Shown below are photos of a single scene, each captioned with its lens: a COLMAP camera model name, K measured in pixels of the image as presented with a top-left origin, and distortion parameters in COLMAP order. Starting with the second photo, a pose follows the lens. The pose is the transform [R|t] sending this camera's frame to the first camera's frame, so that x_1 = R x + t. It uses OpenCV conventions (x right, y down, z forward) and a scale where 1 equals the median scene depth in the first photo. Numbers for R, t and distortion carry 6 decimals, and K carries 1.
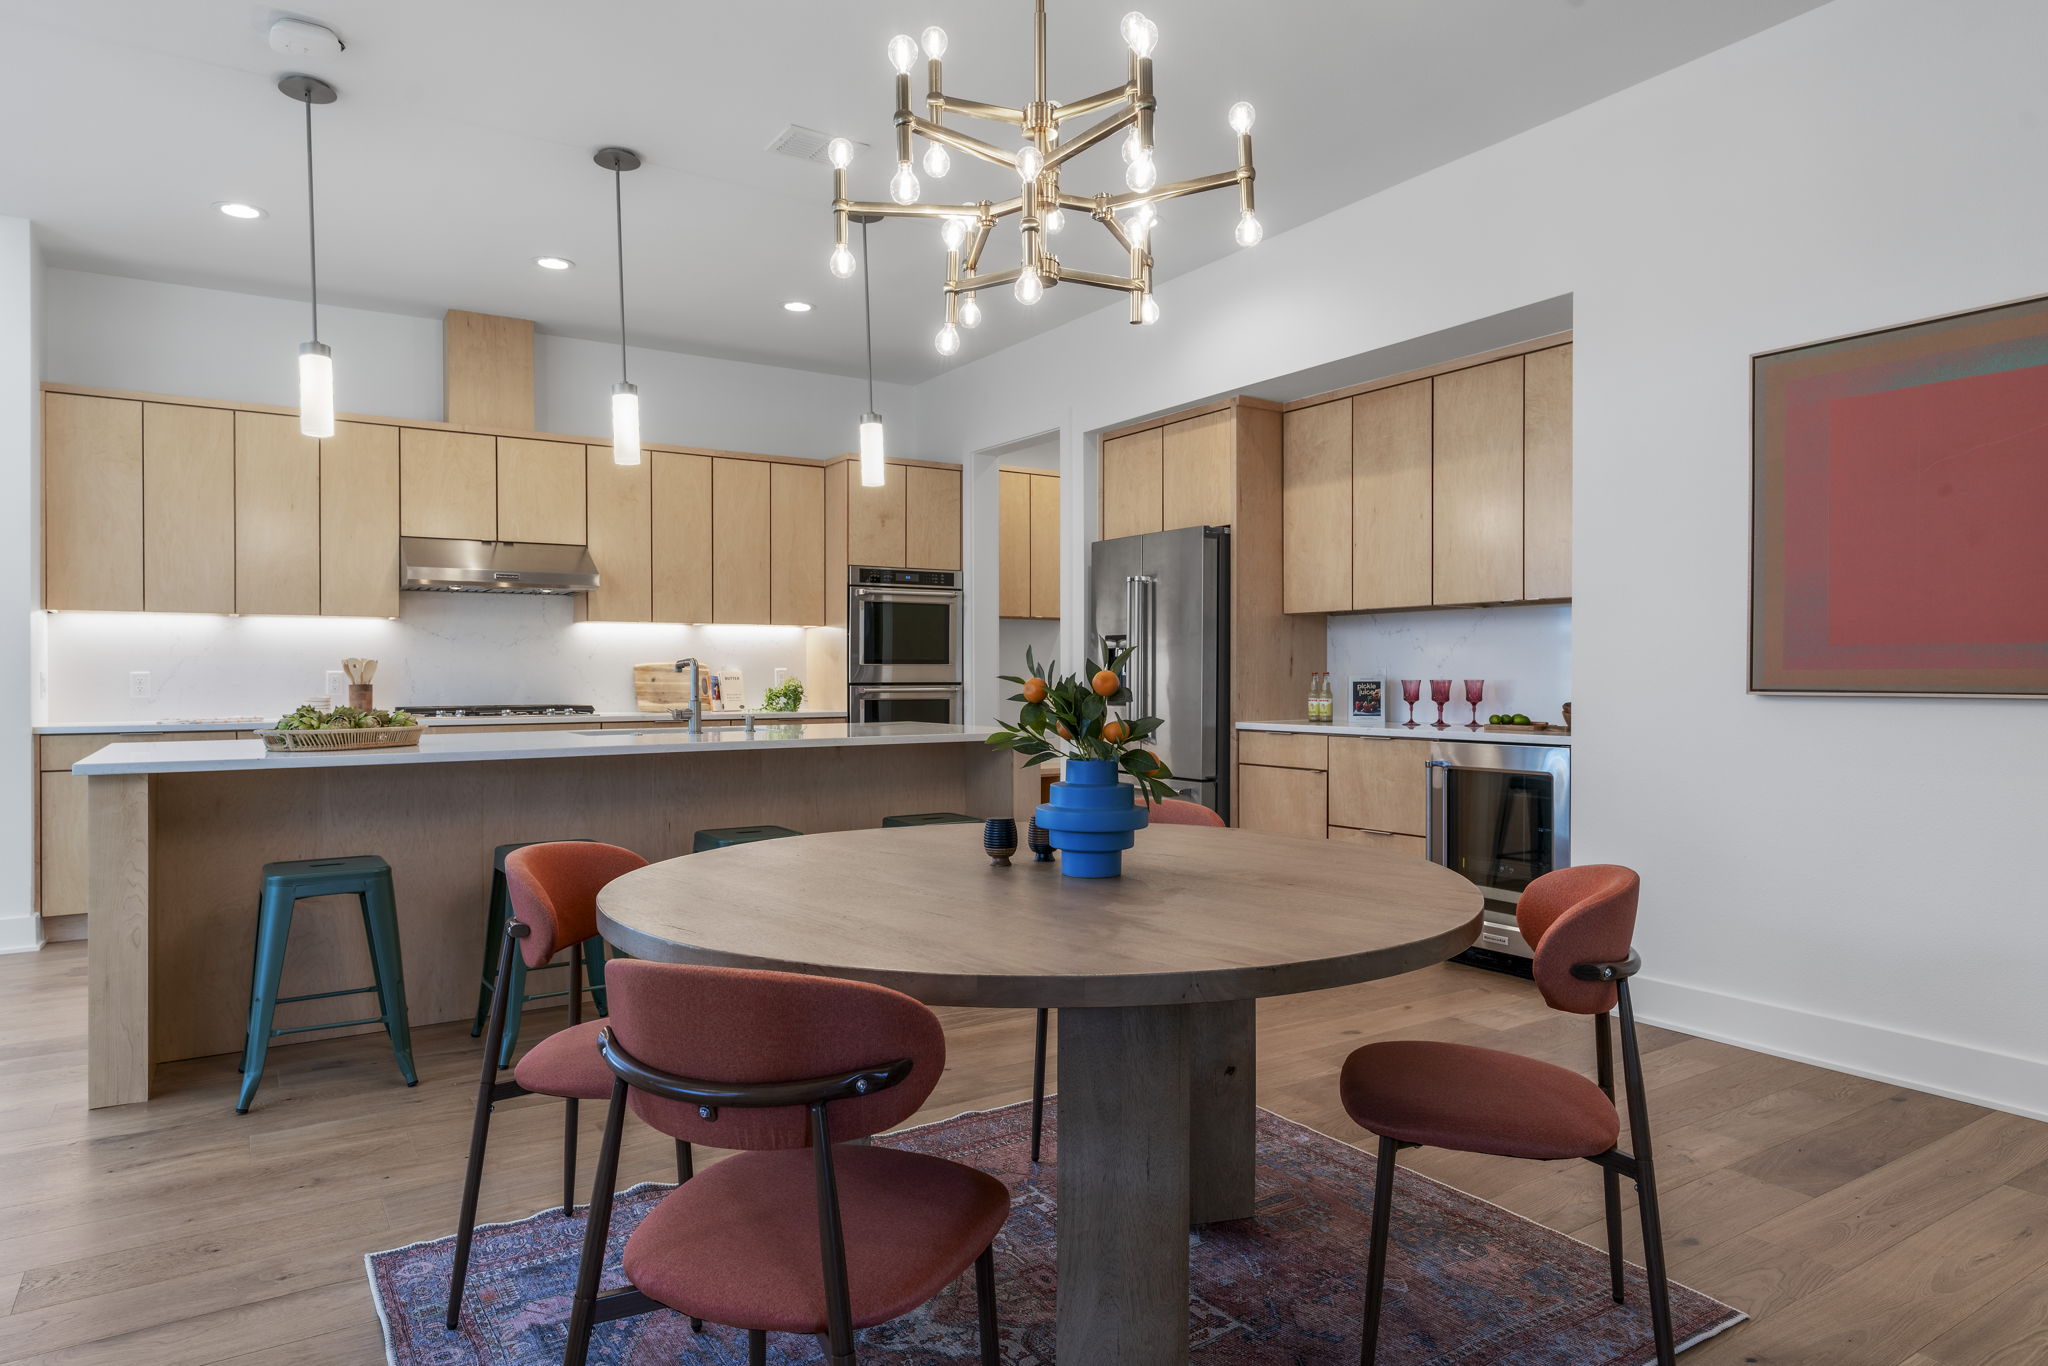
lens RADIAL K [[1222.7, 0, 1024.0], [0, 1222.7, 683.0], [0, 0, 1]] dist [-0.001229, -0.001477]
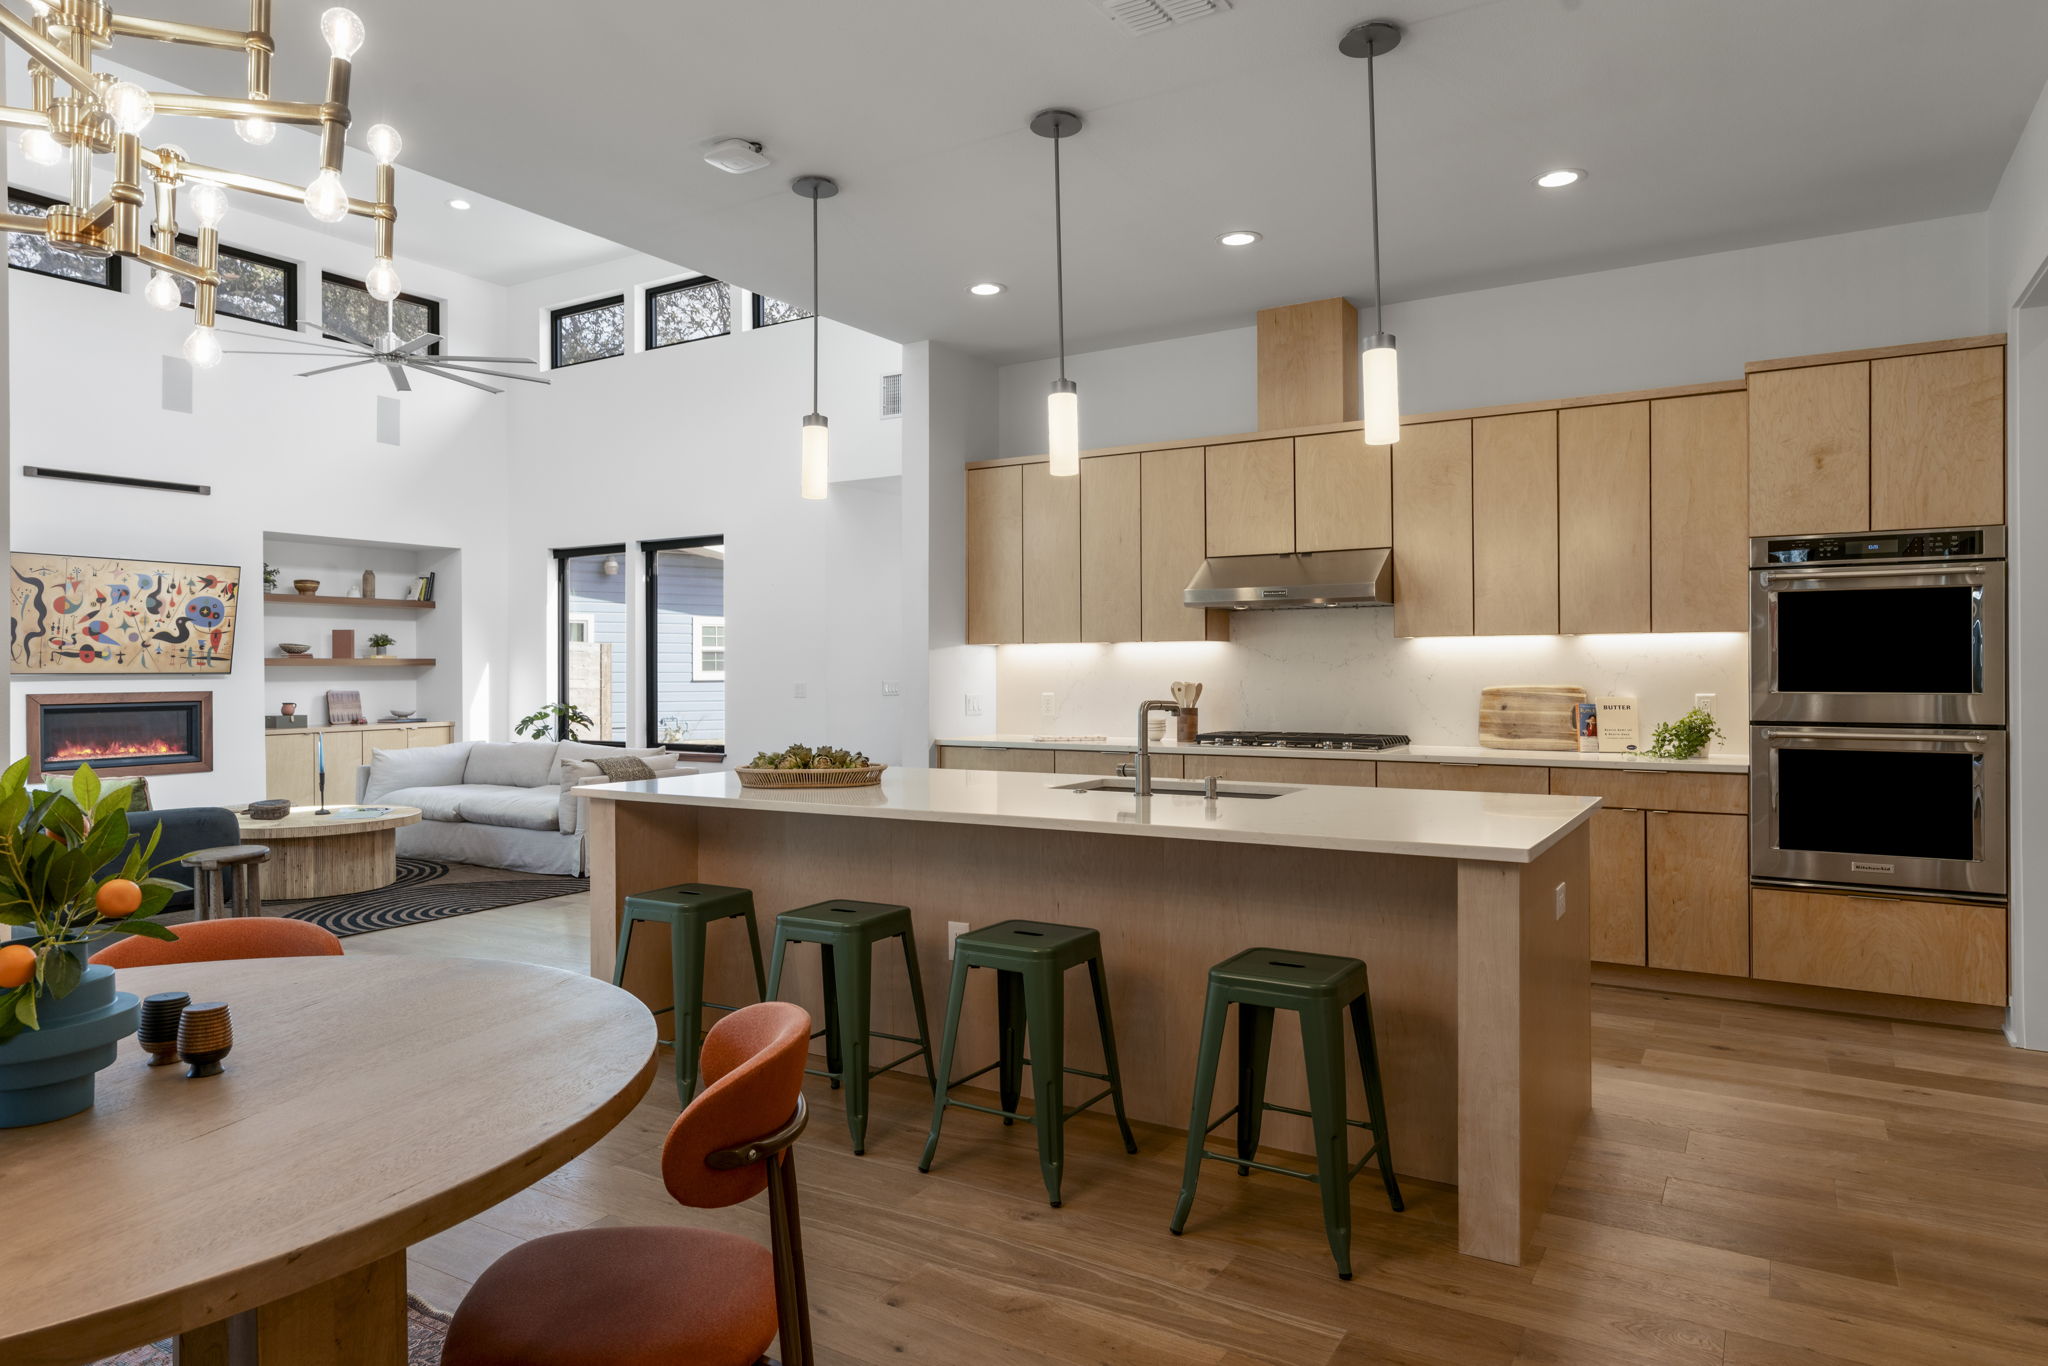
lens RADIAL K [[1240.7, 0, 1024.0], [0, 1240.7, 683.0], [0, 0, 1]] dist [-0.005774, -0.001108]
pose [[0.437831, 0.011735, -0.898981, 0.276595], [-0.000968, 0.999920, 0.012581, -0.027822], [0.899057, -0.004638, 0.437808, 0.369814]]
